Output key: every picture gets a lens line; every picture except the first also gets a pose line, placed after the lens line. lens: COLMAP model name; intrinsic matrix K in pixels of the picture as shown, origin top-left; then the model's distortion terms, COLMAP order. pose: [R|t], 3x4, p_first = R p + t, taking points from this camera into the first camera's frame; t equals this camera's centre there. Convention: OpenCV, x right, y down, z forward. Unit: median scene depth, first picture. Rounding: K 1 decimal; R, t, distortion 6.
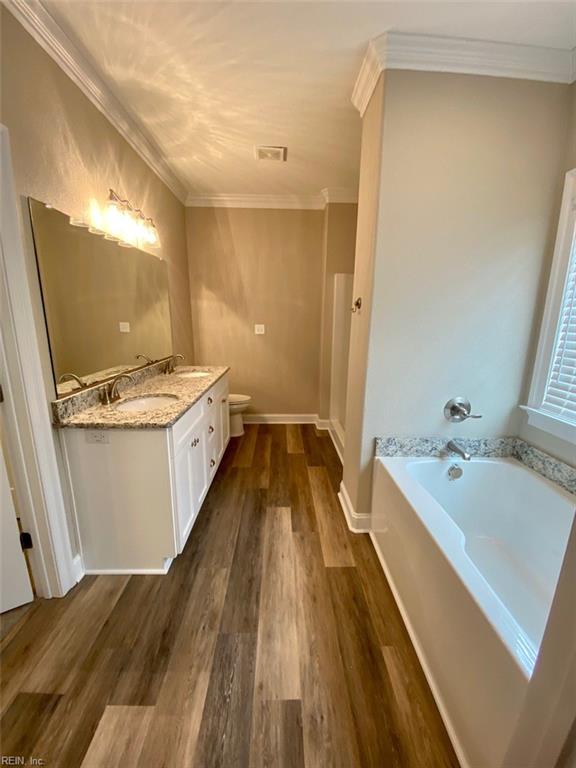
lens RADIAL K [[309.3, 0, 289.4], [0, 309.3, 383.6], [0, 0, 1]] dist [0.017447, -0.019890]
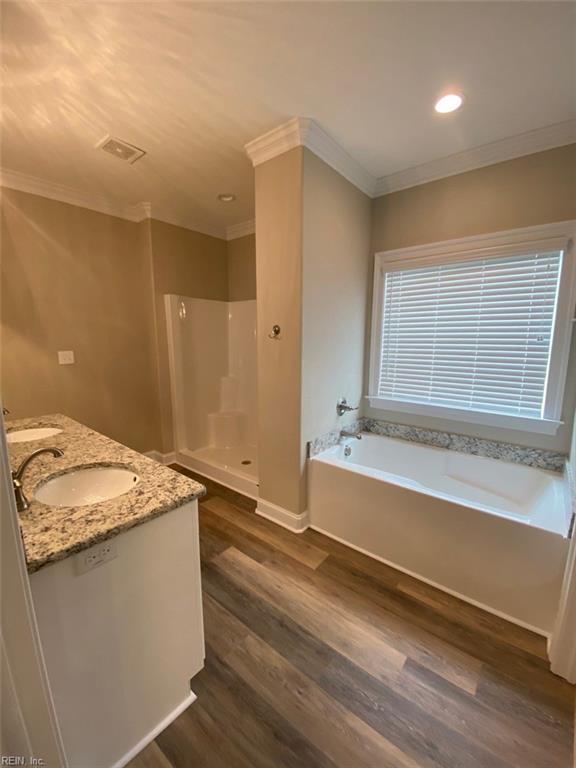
lens RADIAL K [[309.3, 0, 289.4], [0, 309.3, 383.6], [0, 0, 1]] dist [0.017447, -0.019890]
pose [[0.654681, -0.124618, 0.745562, -0.684009], [0.167617, 0.985696, 0.017571, -0.087123], [-0.737087, 0.113466, 0.666205, 0.270076]]
